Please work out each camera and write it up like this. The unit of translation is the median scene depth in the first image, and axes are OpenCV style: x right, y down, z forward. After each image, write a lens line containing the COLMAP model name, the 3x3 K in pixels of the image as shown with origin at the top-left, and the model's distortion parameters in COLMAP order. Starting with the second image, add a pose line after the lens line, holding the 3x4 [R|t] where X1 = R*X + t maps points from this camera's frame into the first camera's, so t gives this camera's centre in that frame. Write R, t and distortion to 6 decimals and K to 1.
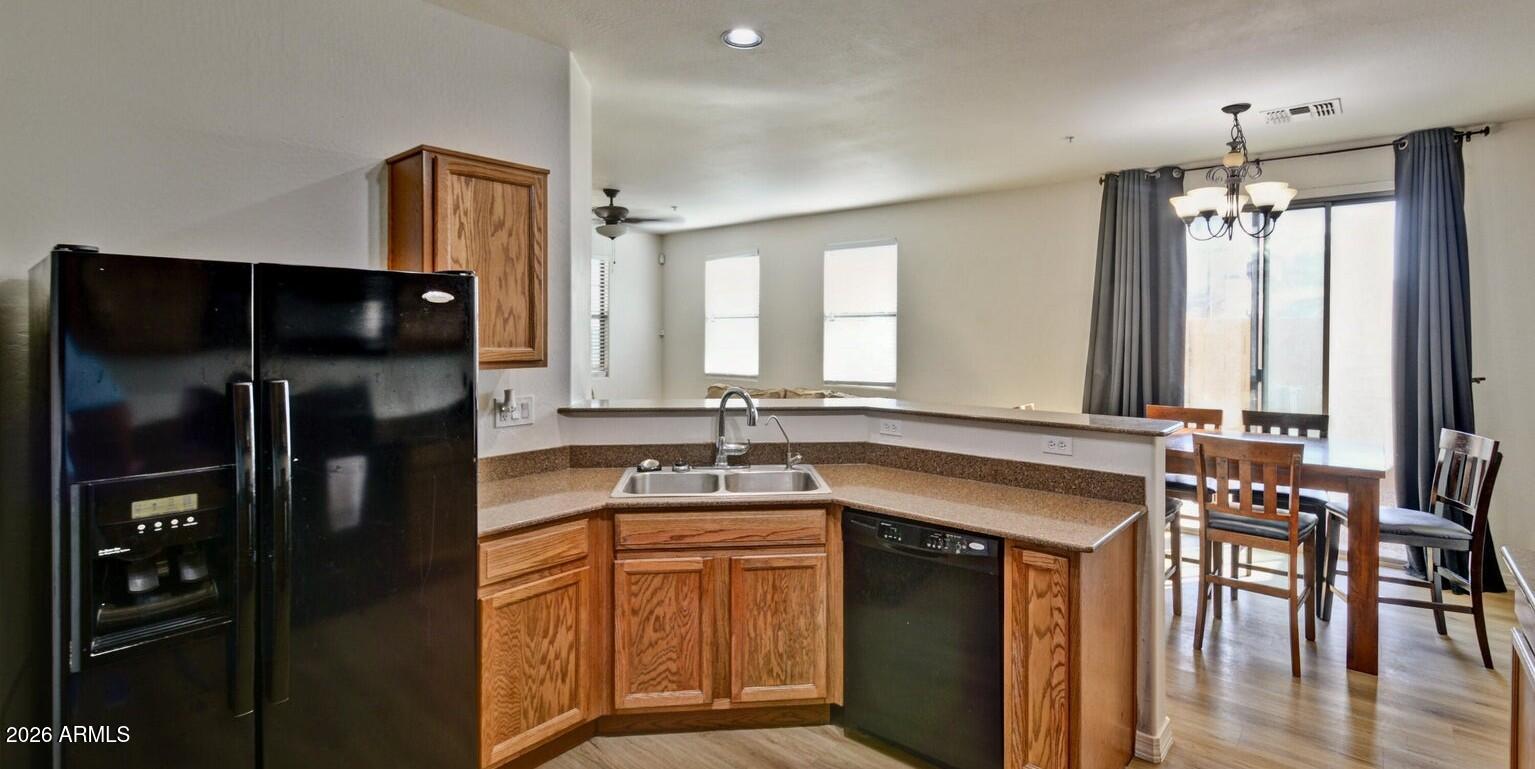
lens RADIAL K [[699.0, 0, 766.7], [0, 699.0, 336.6], [0, 0, 1]] dist [0.010374, -0.000439]
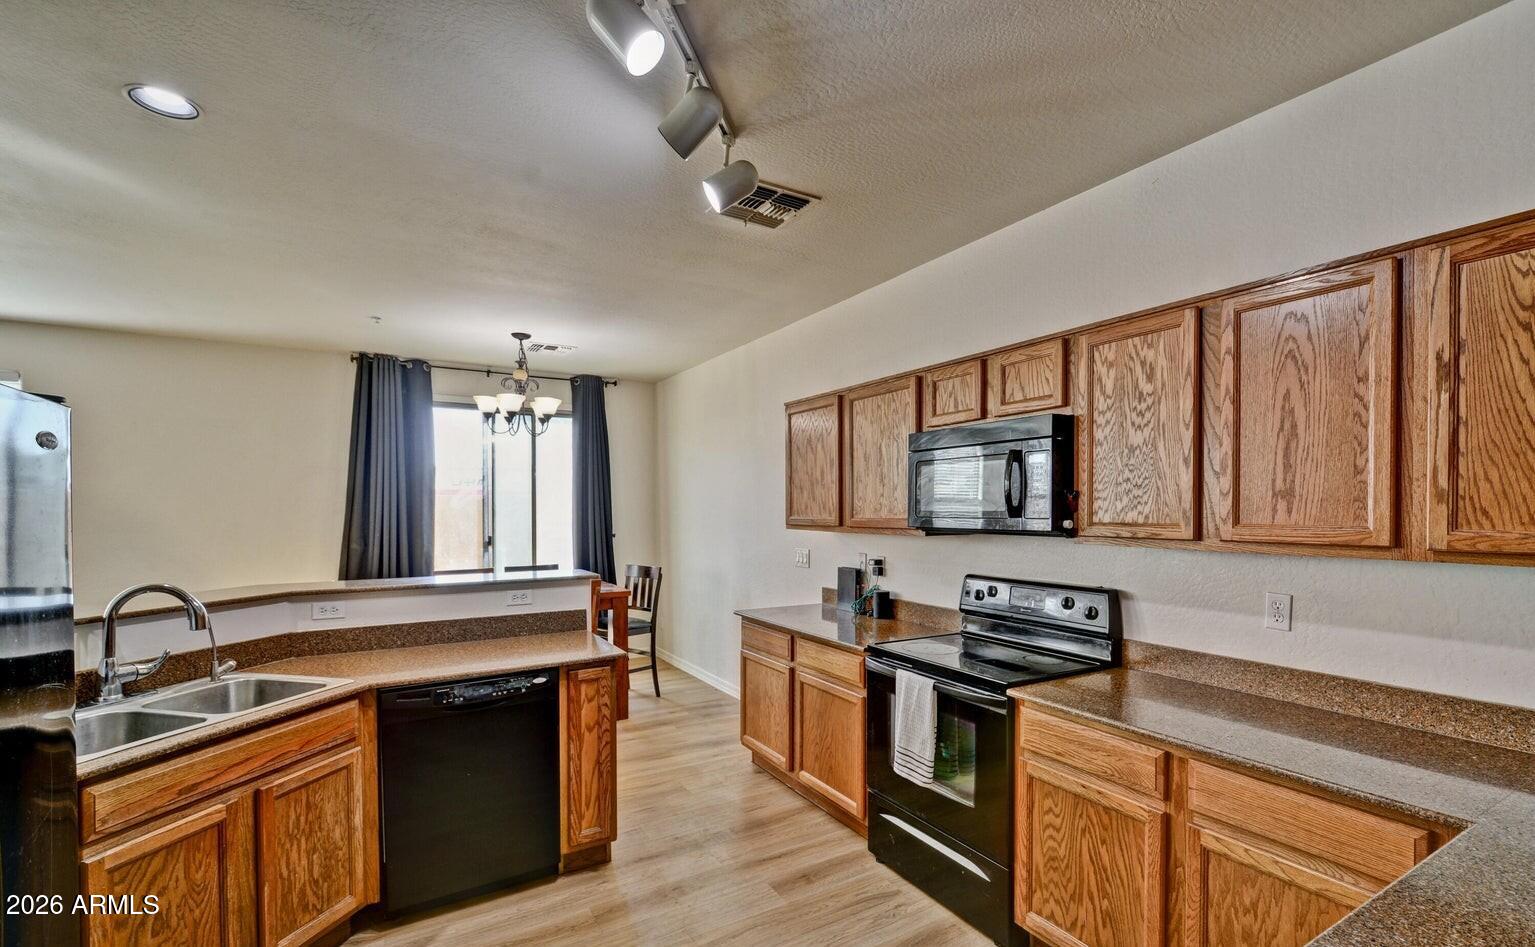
lens RADIAL K [[685.3, 0, 803.0], [0, 685.3, 512.3], [0, 0, 1]] dist [-0.000453, -0.000155]
pose [[0.297373, -0.010887, 0.954699, -0.544042], [0.012691, 0.999892, 0.007449, 0.003638], [-0.954677, 0.009900, 0.297479, 0.161076]]
